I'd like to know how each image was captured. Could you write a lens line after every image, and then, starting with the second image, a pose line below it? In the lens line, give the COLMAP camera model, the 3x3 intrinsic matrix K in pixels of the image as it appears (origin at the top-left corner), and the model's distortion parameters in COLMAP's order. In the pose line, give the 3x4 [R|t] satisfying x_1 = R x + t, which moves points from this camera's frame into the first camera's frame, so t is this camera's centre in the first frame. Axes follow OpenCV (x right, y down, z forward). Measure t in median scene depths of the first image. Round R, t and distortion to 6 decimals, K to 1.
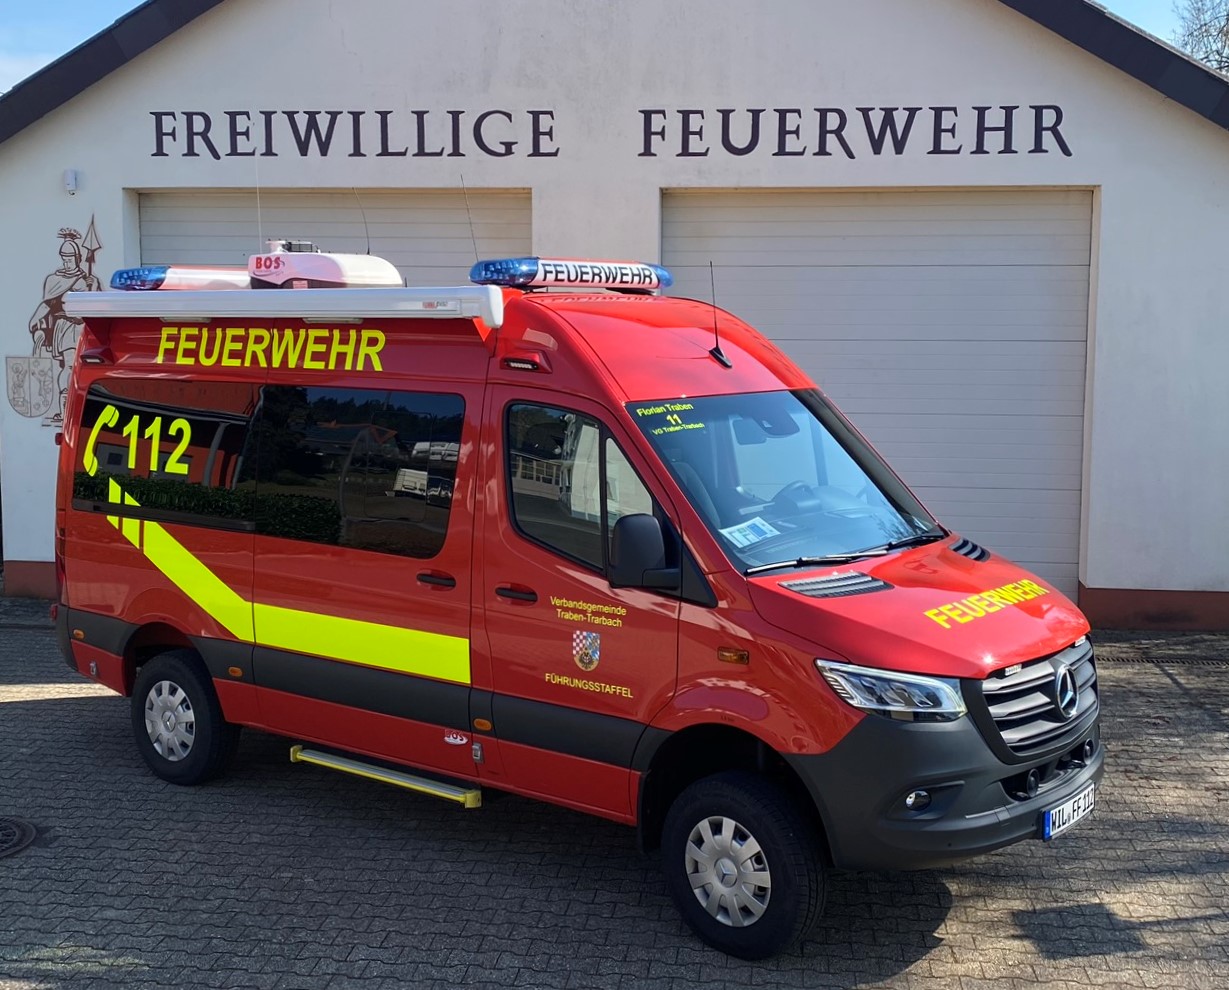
lens RADIAL K [[1545.4, 0, 614.8], [0, 1545.4, 449.7], [0, 0, 1]] dist [0.166340, -0.434370]
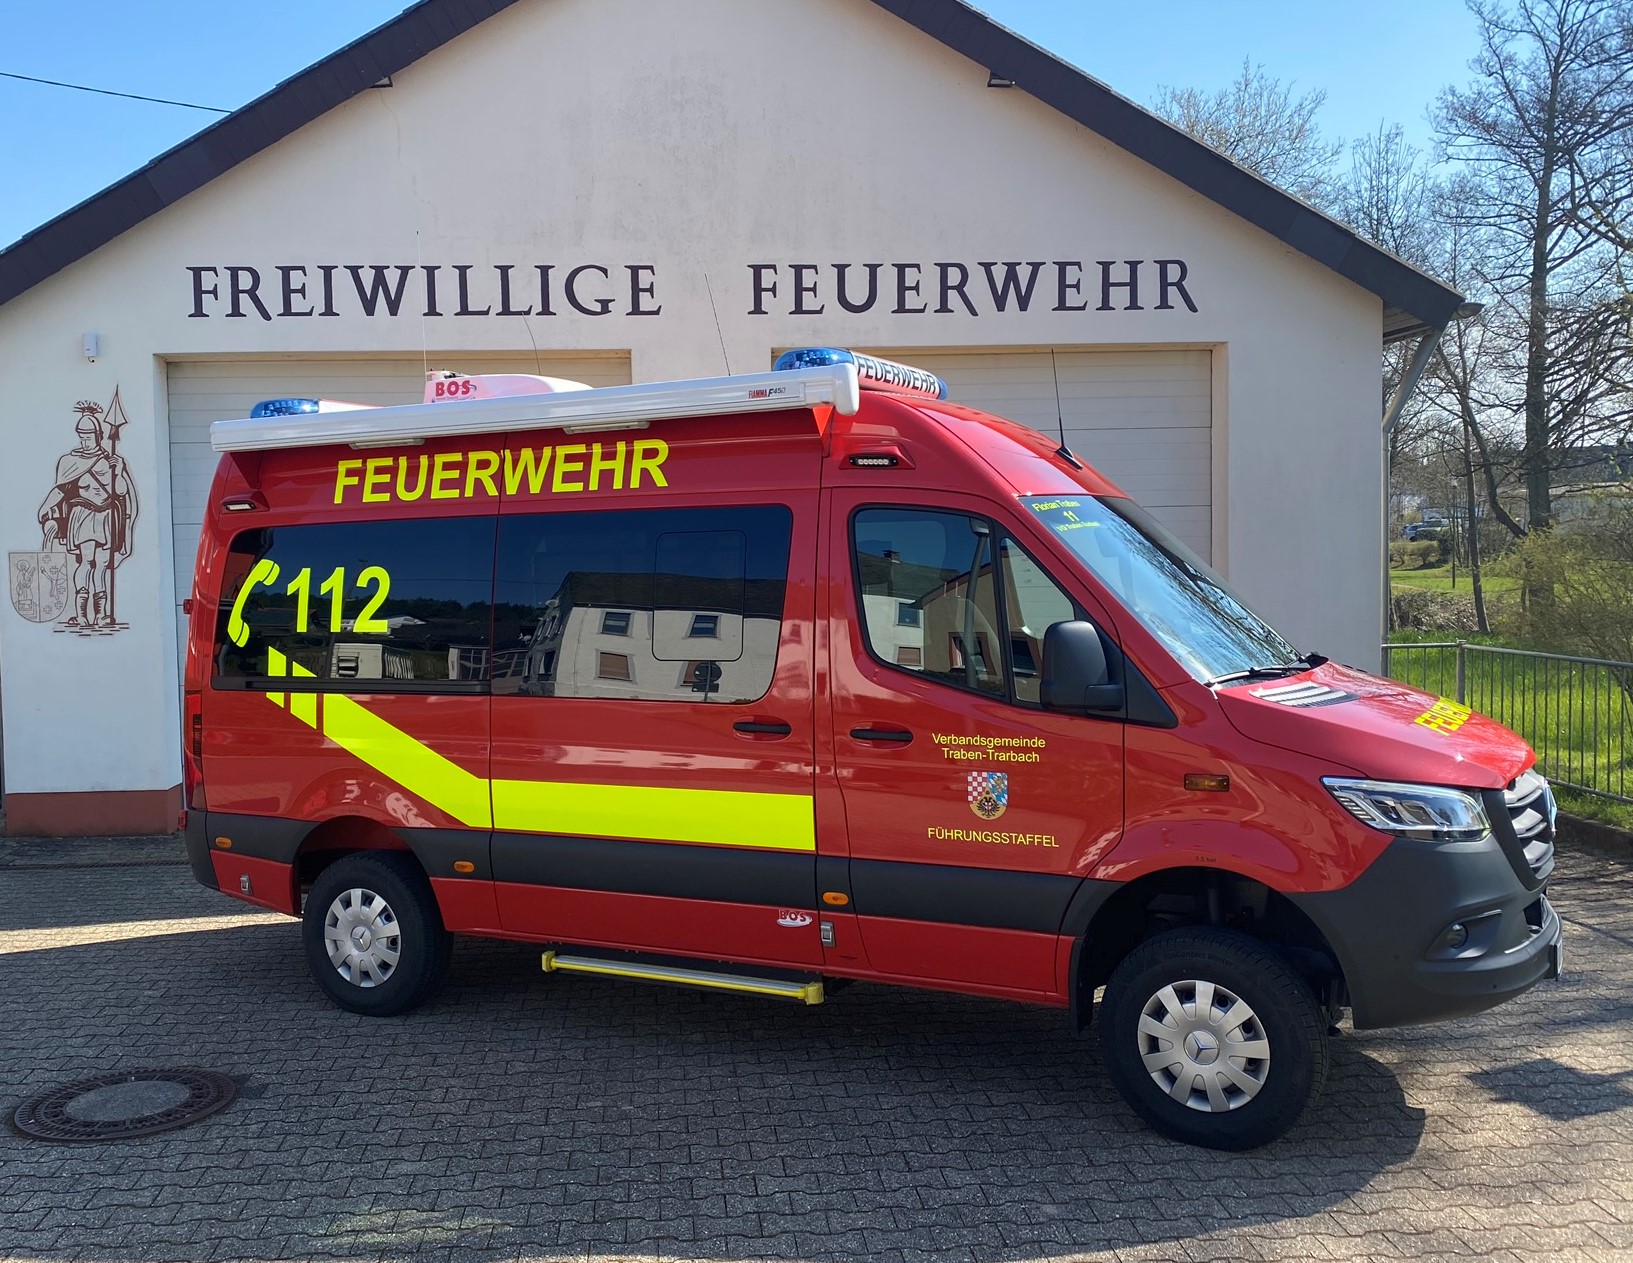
lens RADIAL K [[1552.1, 0, 736.9], [0, 1552.1, 608.4], [0, 0, 1]] dist [0.129294, -0.269333]
pose [[0.985777, -0.029518, 0.165447, -0.152813], [0.039533, 0.997558, -0.057569, 0.038944], [-0.163344, 0.063291, 0.984537, 0.104034]]
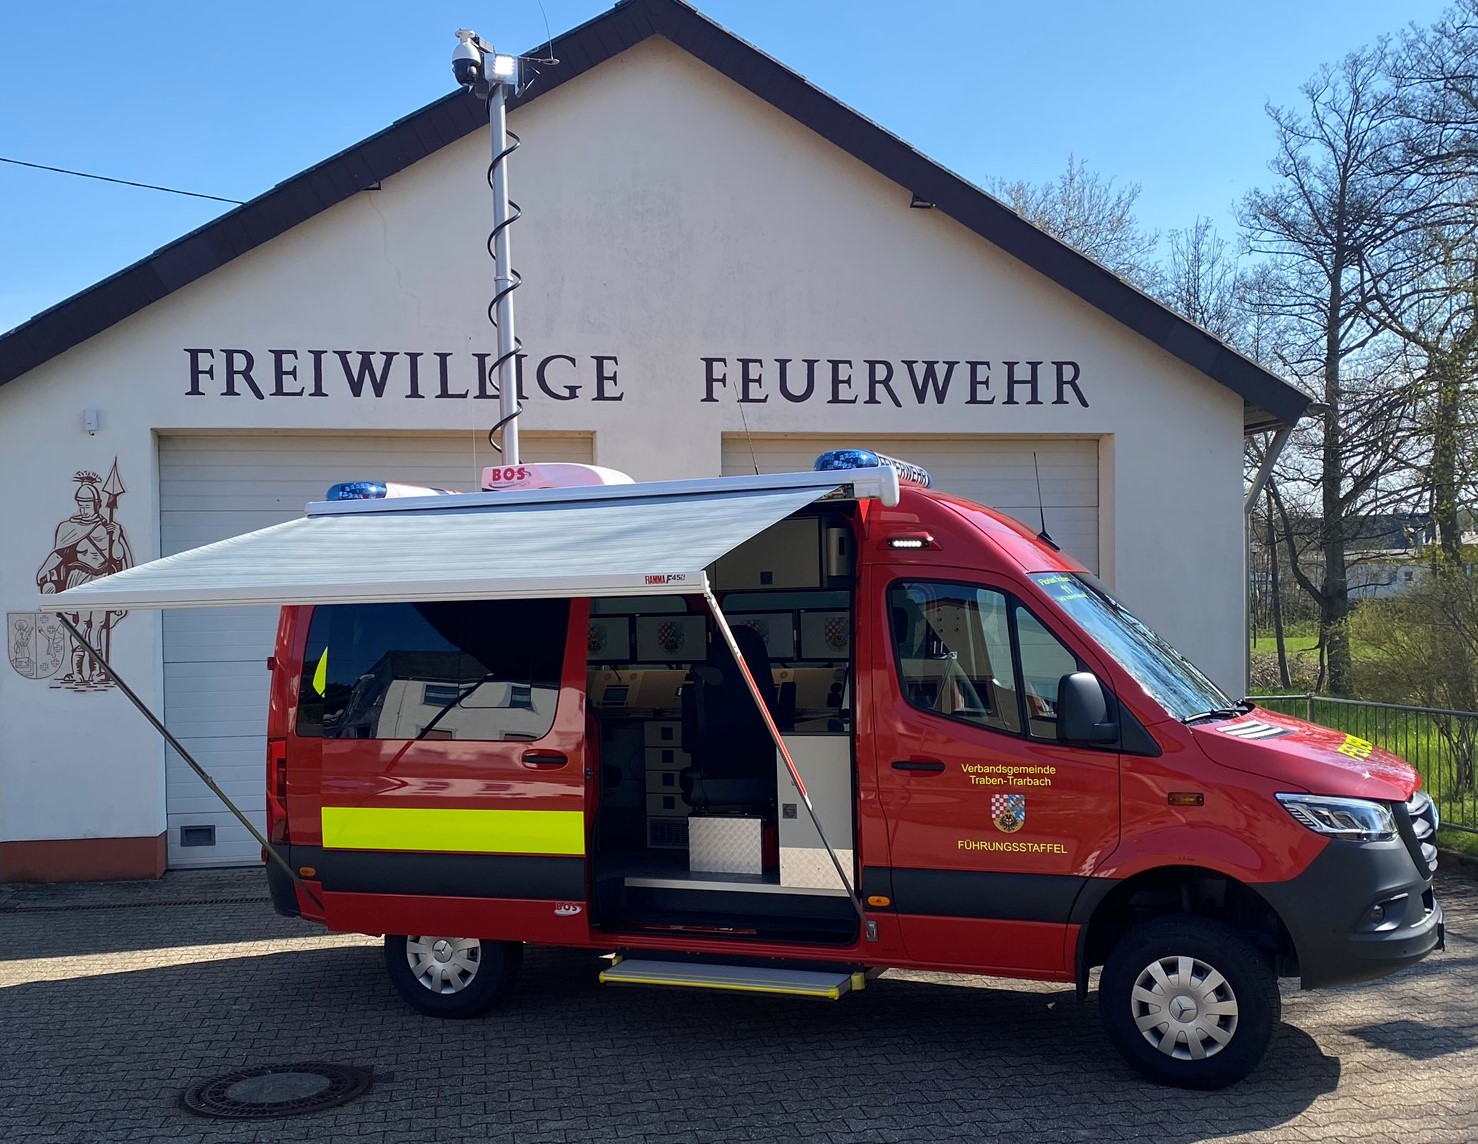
lens RADIAL K [[1546.8, 0, 736.0], [0, 1546.8, 609.2], [0, 0, 1]] dist [0.174815, -0.462857]
pose [[0.960890, -0.019781, 0.276224, -0.255082], [0.046290, 0.994885, -0.089783, 0.042494], [-0.273035, 0.099058, 0.956891, 0.022810]]
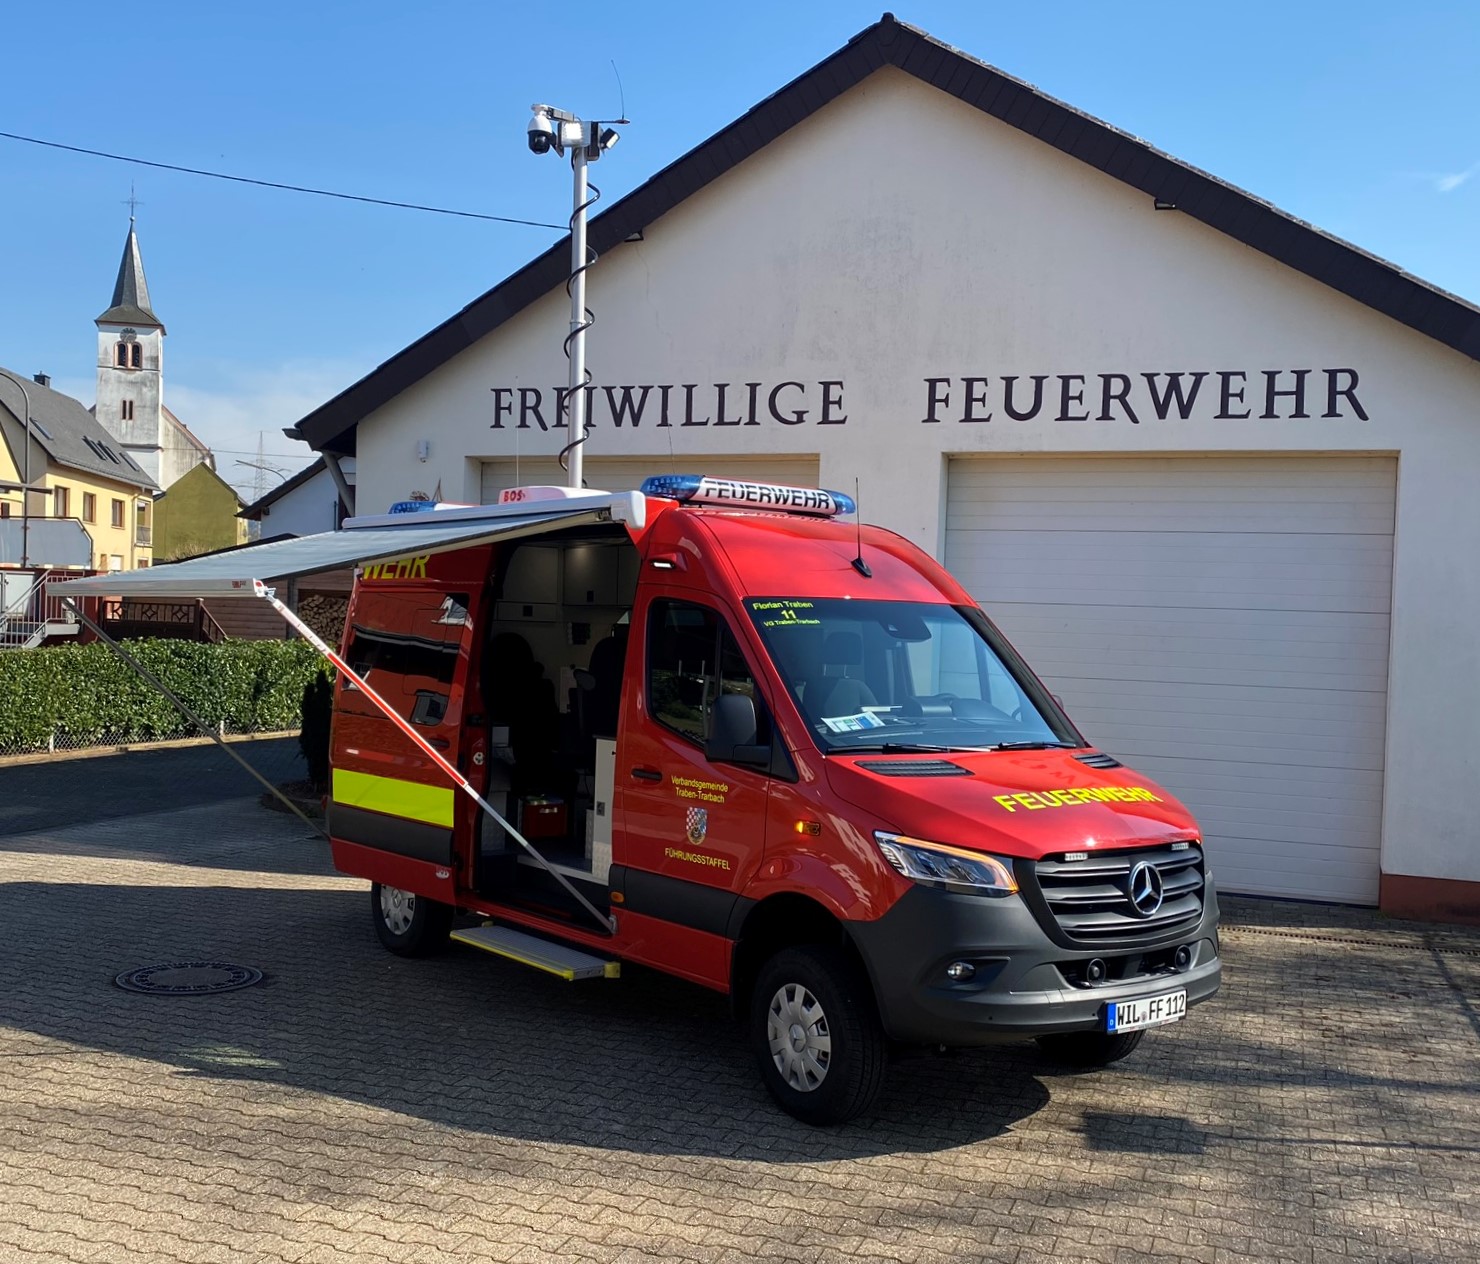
lens RADIAL K [[1546.4, 0, 688.0], [0, 1546.4, 637.5], [0, 0, 1]] dist [0.179126, -0.562511]
pose [[0.968744, 0.031208, -0.246093, 0.126294], [-0.052577, 0.995347, -0.080745, 0.046488], [0.242428, 0.091160, 0.965877, -0.026854]]
